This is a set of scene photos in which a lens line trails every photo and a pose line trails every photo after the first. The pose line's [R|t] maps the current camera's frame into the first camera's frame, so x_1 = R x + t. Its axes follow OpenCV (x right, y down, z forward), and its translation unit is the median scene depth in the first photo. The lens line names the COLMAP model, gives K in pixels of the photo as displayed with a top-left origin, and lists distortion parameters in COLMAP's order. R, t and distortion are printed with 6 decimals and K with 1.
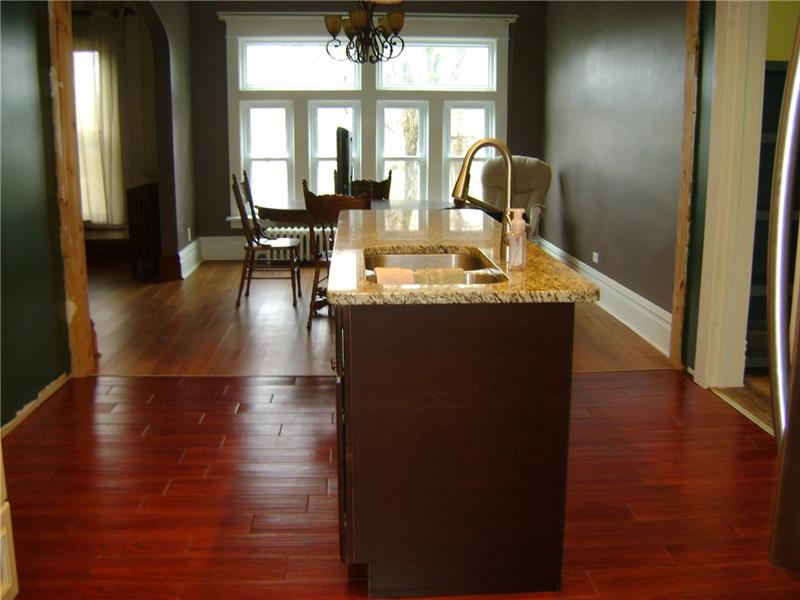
lens RADIAL K [[832.7, 0, 399.9], [0, 832.7, 298.6], [0, 0, 1]] dist [-0.122822, 0.000000]
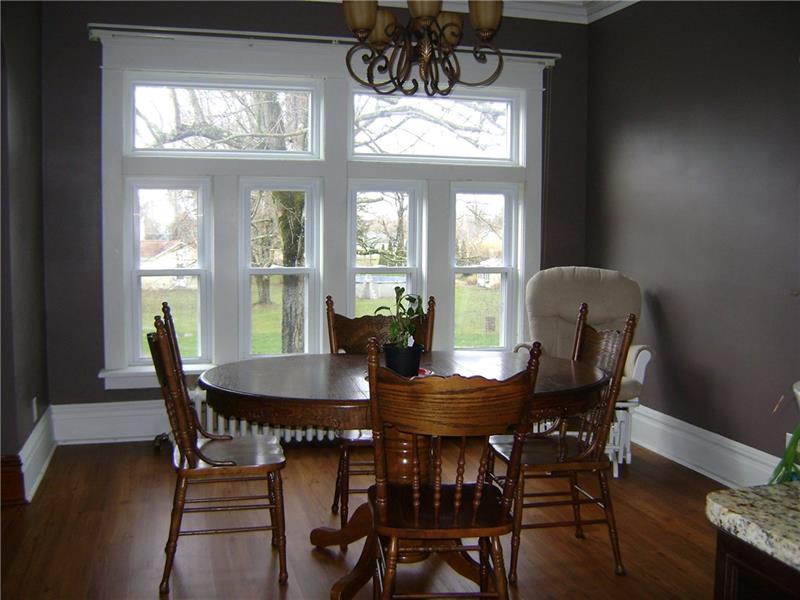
lens RADIAL K [[832.7, 0, 398.7], [0, 832.7, 300.7], [0, 0, 1]] dist [-0.122822, 0.000000]
pose [[0.978756, -0.014176, 0.204537, -0.120802], [0.036107, 0.993933, -0.103894, -0.081789], [-0.201823, 0.109073, 0.973330, 0.393230]]
